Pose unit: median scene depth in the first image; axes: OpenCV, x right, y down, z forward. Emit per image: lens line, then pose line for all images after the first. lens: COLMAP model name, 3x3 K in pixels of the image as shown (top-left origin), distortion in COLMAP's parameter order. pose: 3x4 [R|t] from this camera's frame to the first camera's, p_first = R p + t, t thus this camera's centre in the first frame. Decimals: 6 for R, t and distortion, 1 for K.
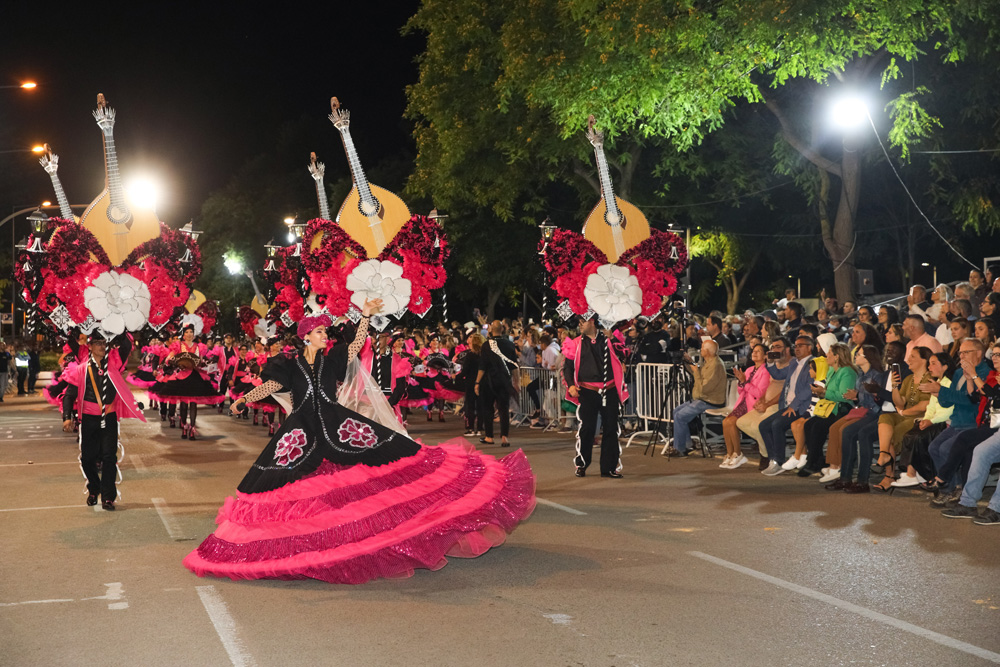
lens RADIAL K [[1553.5, 0, 500.0], [0, 1553.5, 333.5], [0, 0, 1]] dist [0.015572, 0.008248]
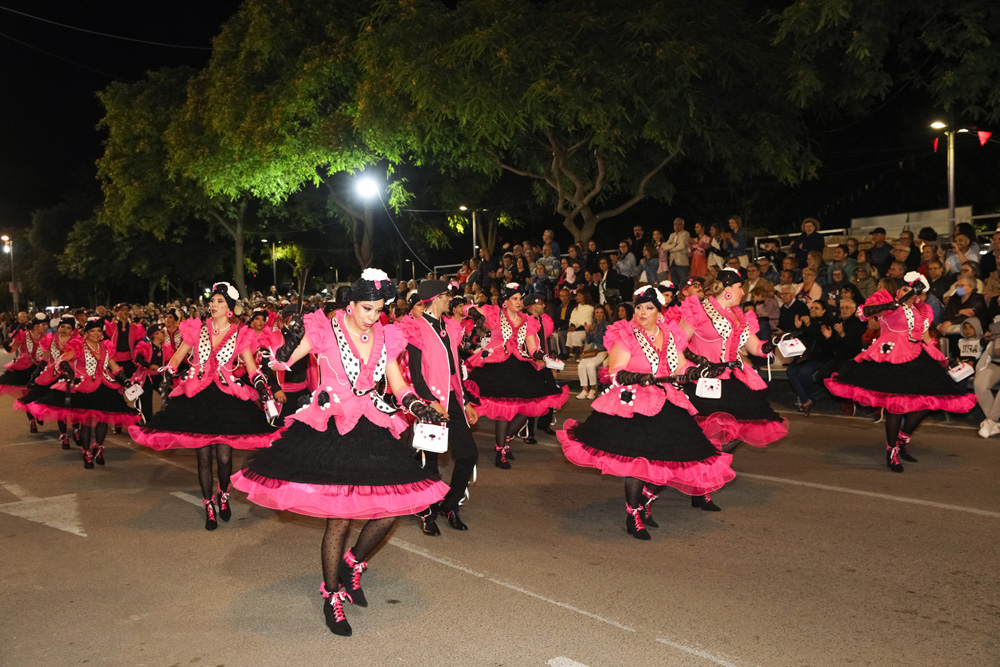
lens RADIAL K [[1553.5, 0, 500.0], [0, 1553.5, 333.5], [0, 0, 1]] dist [0.015572, 0.008248]
pose [[0.946789, -0.044028, 0.318829, -0.209499], [0.032988, 0.998657, 0.039945, -0.030618], [-0.320159, -0.027302, 0.946970, -0.761557]]
